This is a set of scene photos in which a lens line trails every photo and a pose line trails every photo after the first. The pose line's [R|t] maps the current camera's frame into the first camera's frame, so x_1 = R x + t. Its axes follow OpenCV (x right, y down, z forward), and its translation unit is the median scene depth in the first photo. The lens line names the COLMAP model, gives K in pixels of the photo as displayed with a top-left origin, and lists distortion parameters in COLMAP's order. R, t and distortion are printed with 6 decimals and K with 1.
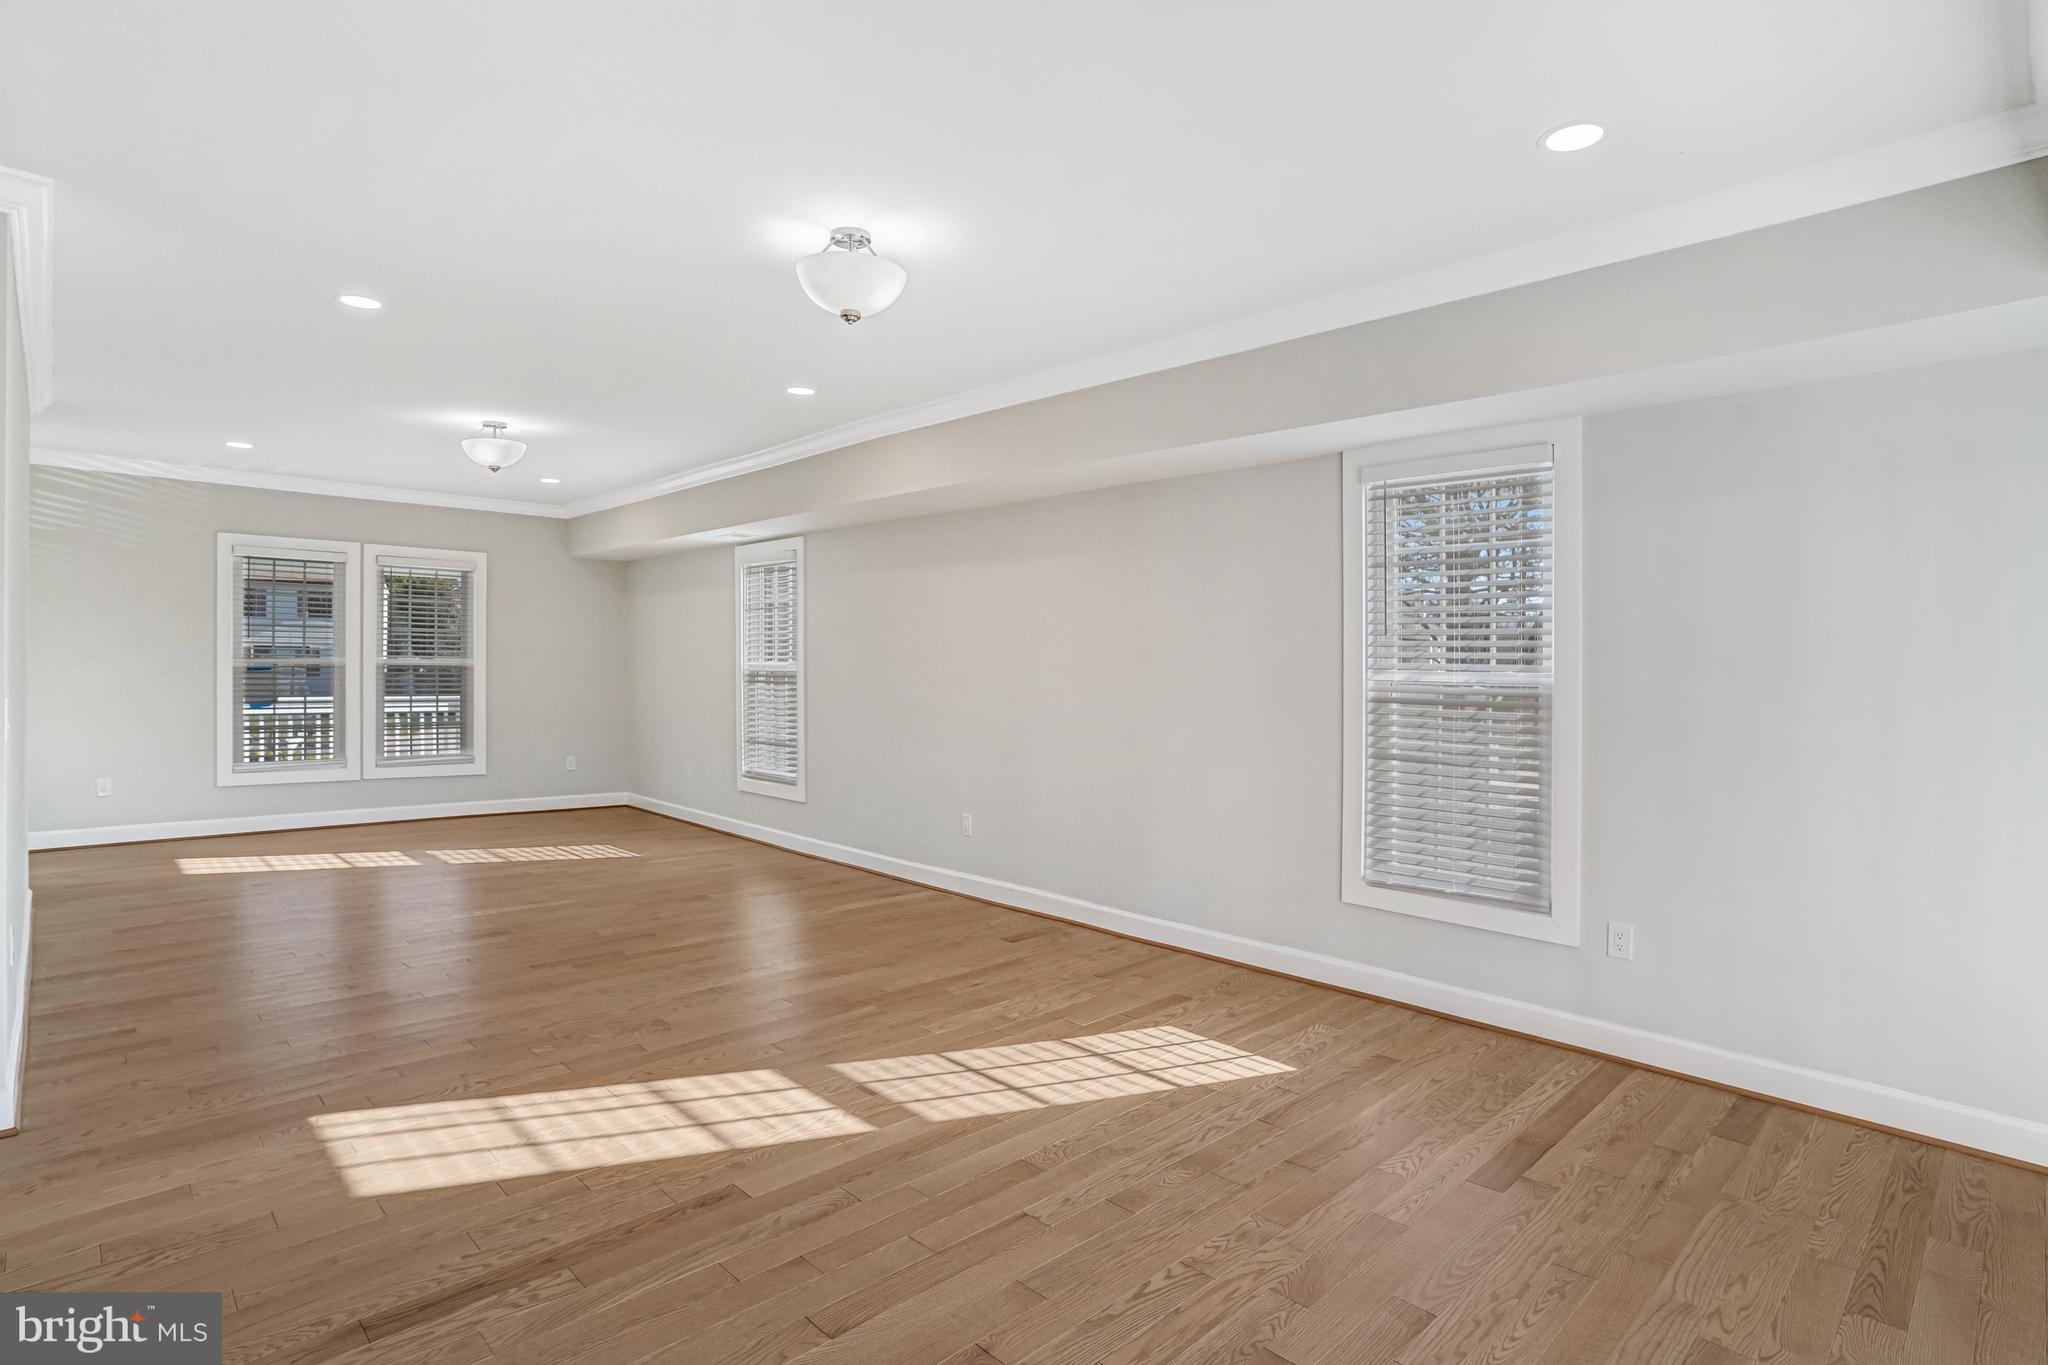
lens RADIAL K [[1026.2, 0, 1023.0], [0, 1026.2, 661.7], [0, 0, 1]] dist [-0.081880, 0.036936]
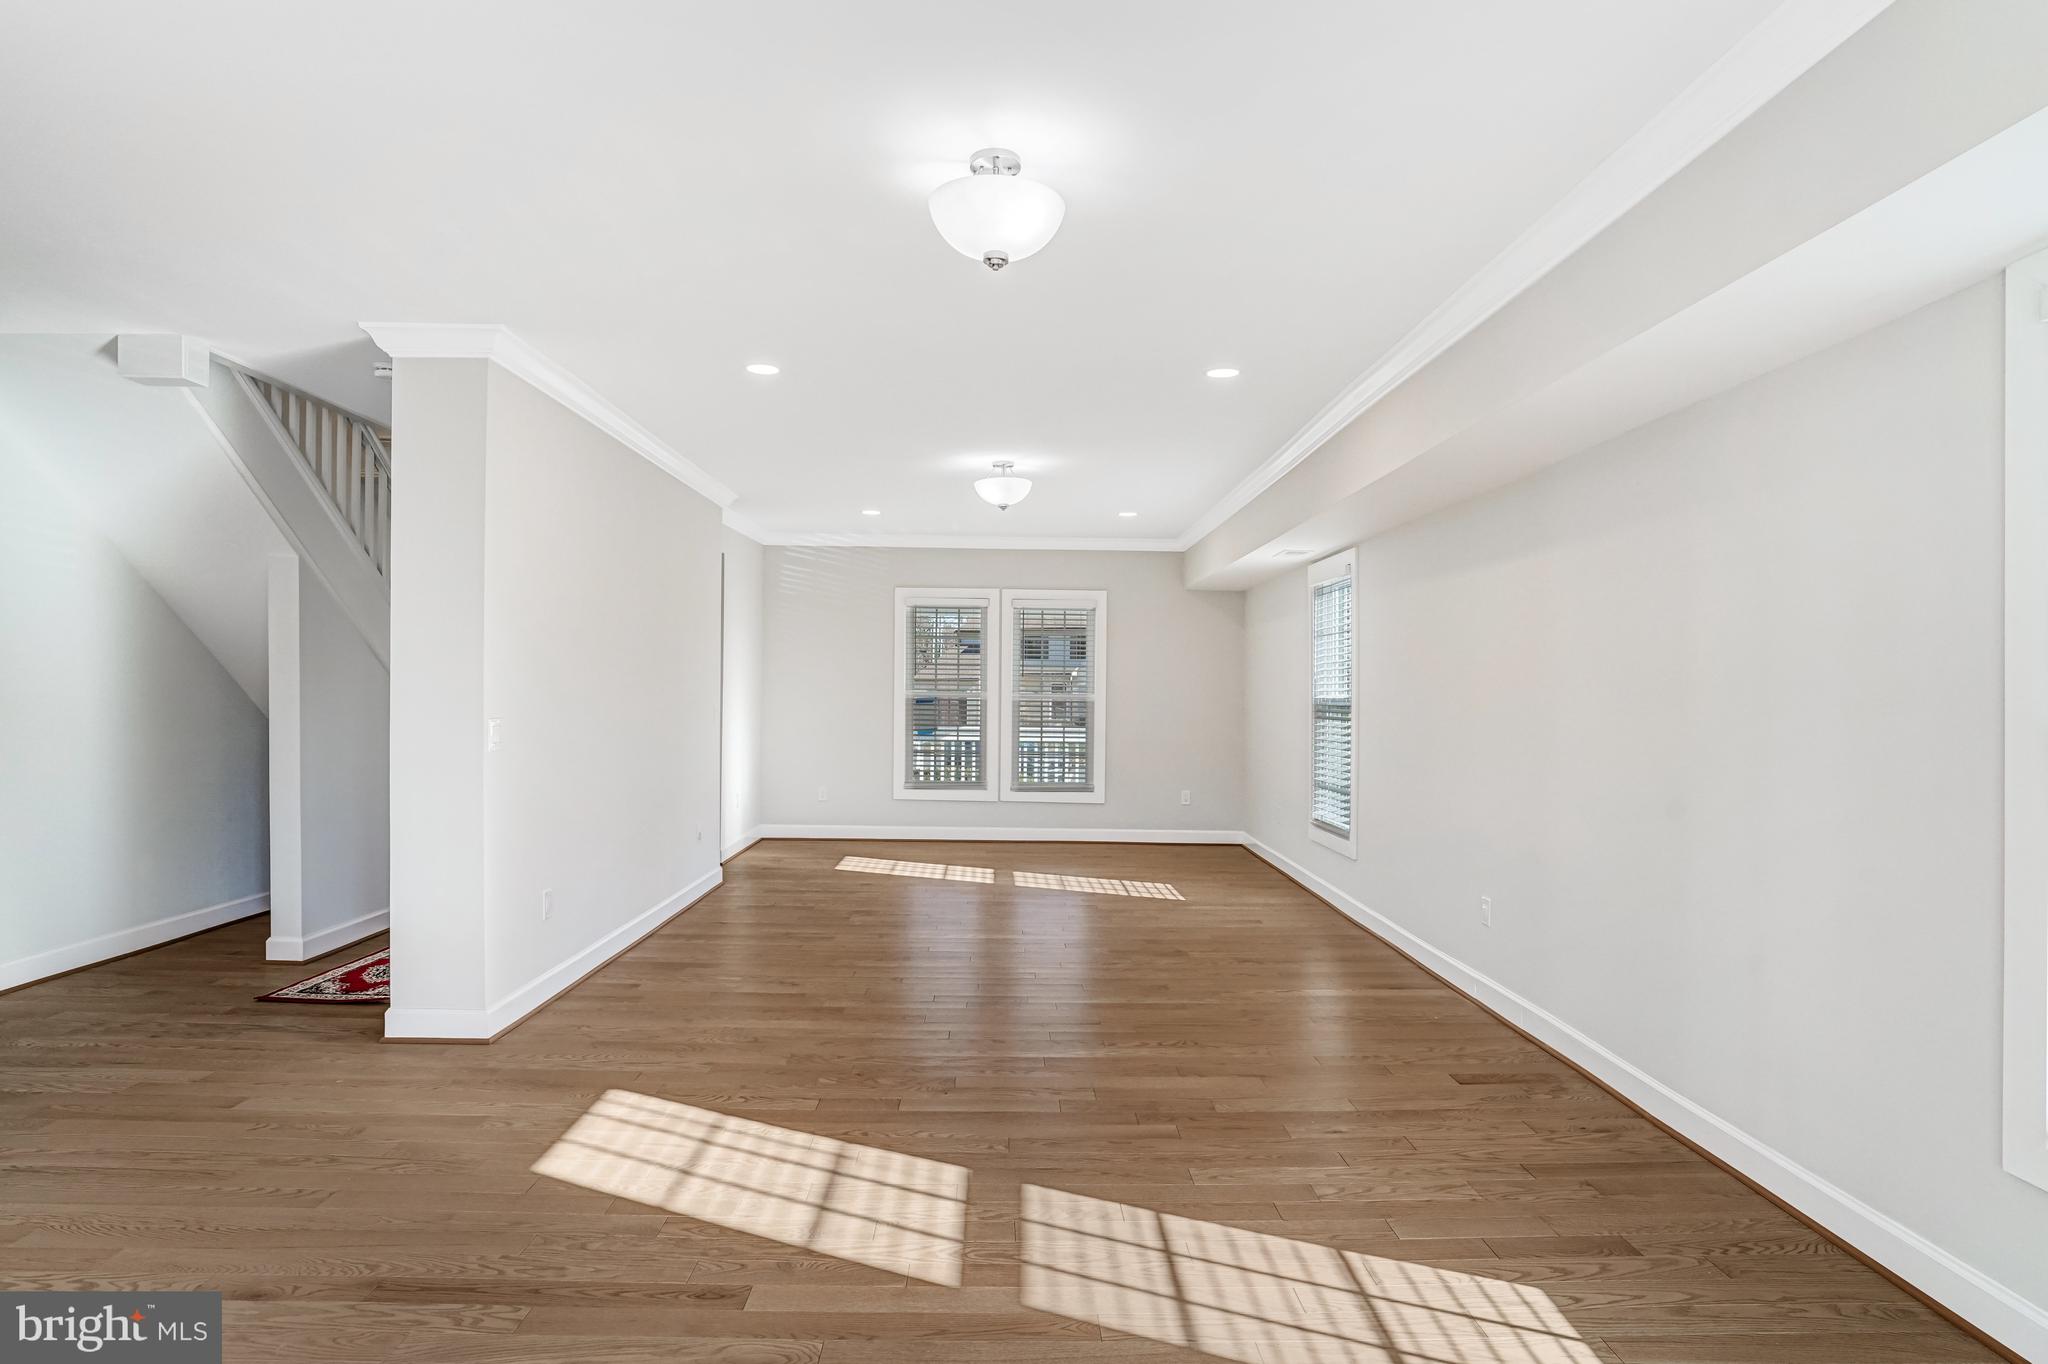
lens RADIAL K [[1048.8, 0, 1018.6], [0, 1048.8, 687.5], [0, 0, 1]] dist [-0.081989, 0.038954]
pose [[0.729422, -0.006774, -0.684030, 0.358344], [-0.000351, 0.999947, -0.010276, 0.007426], [0.684064, 0.007735, 0.729381, 0.371438]]
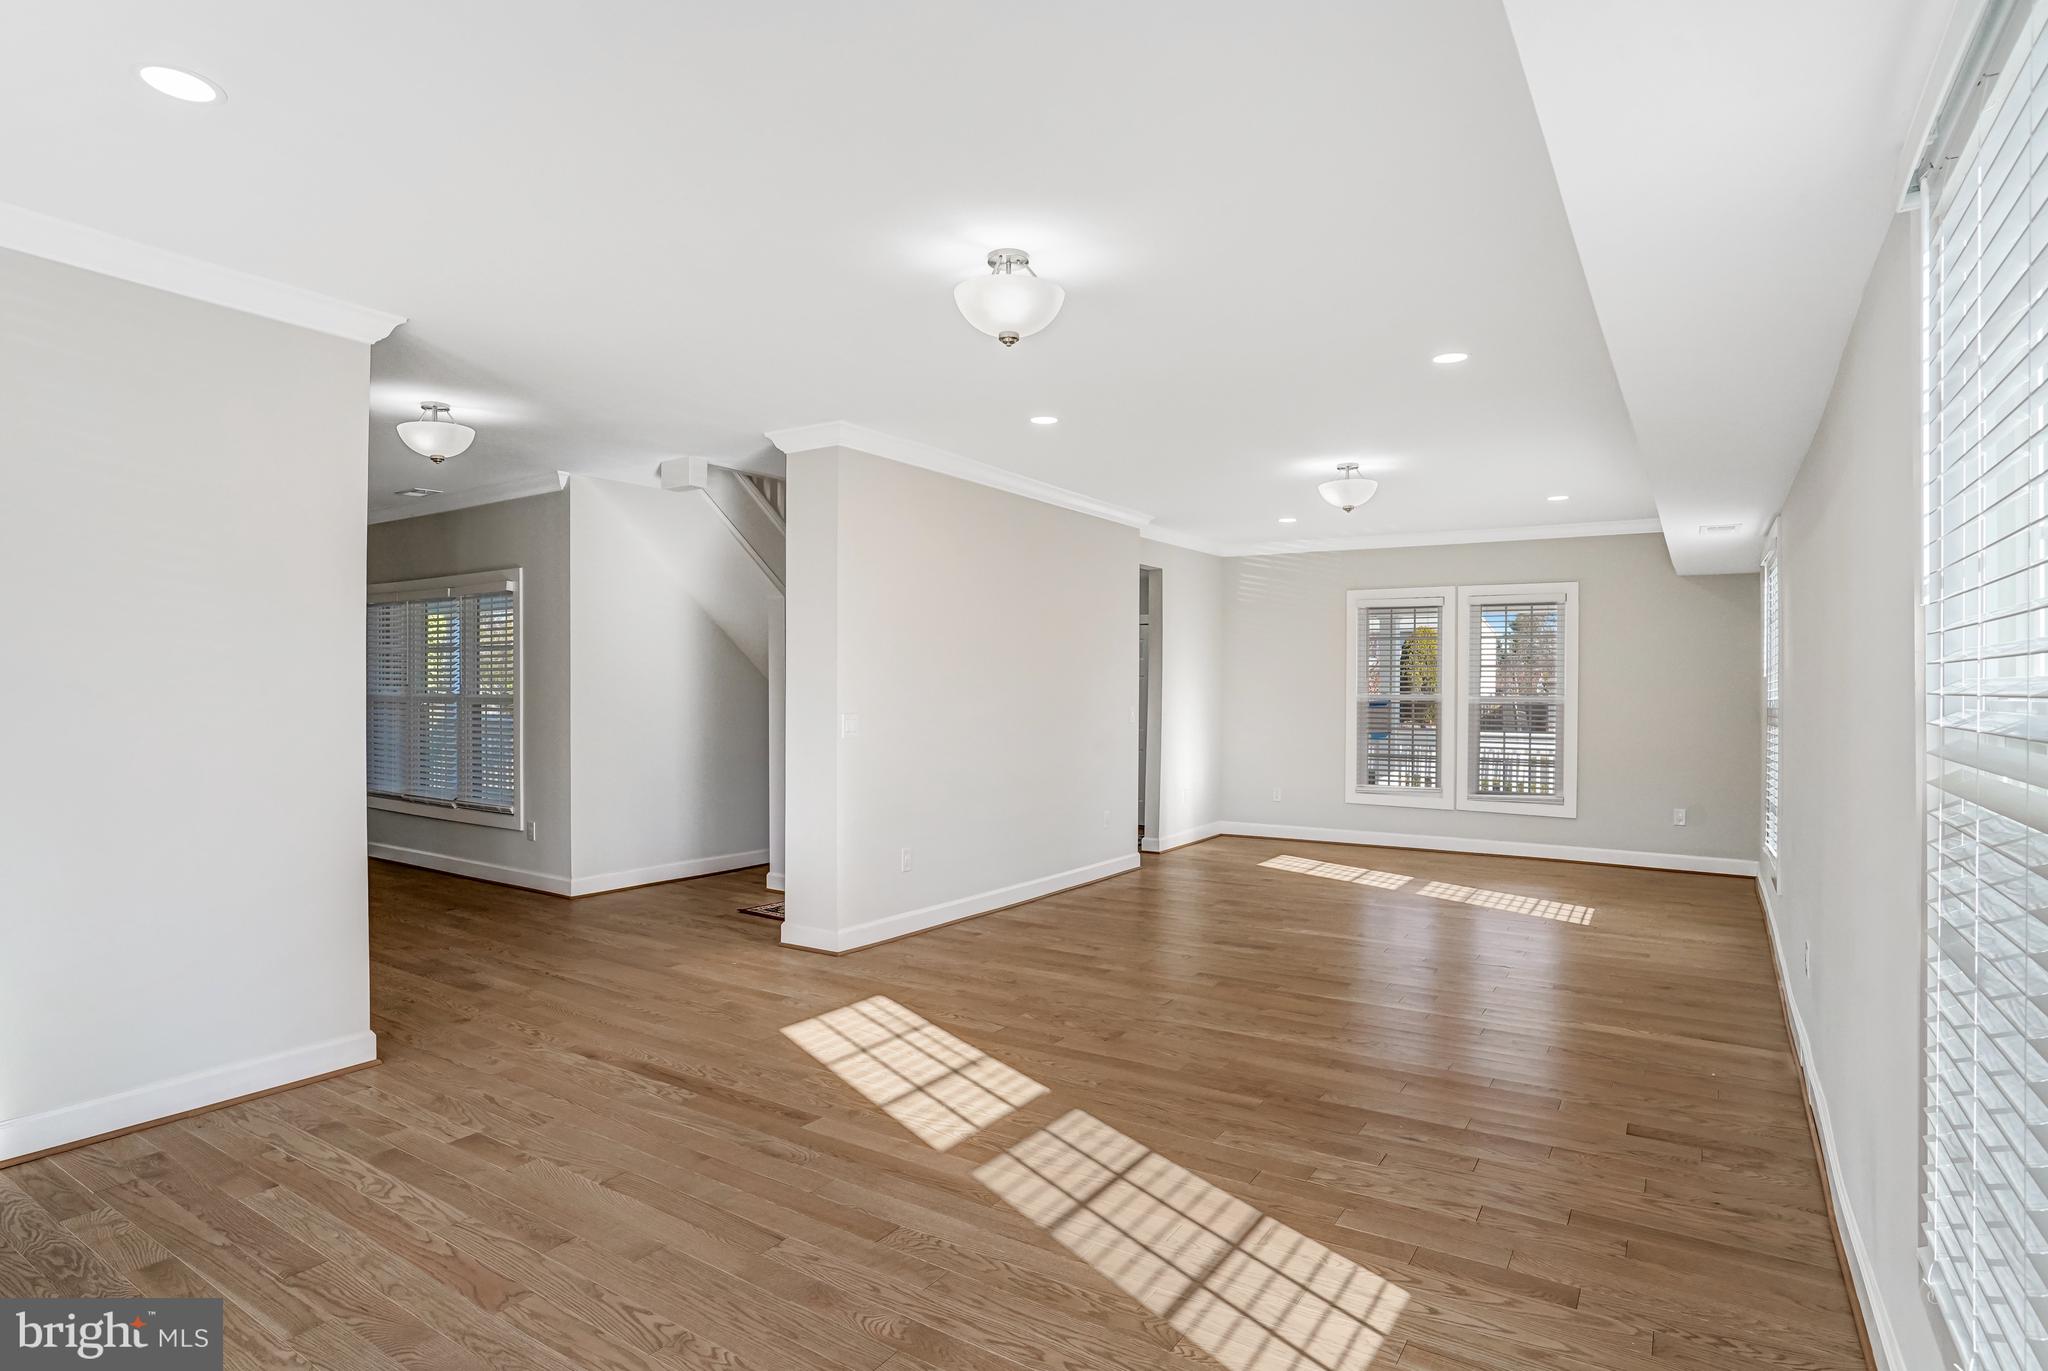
lens RADIAL K [[1068.5, 0, 1019.5], [0, 1068.5, 691.4], [0, 0, 1]] dist [-0.083882, 0.043251]
pose [[0.229152, -0.010414, -0.973335, 0.739127], [-0.001667, 0.999937, -0.011091, 0.014168], [0.973389, 0.004164, 0.229121, 0.685722]]
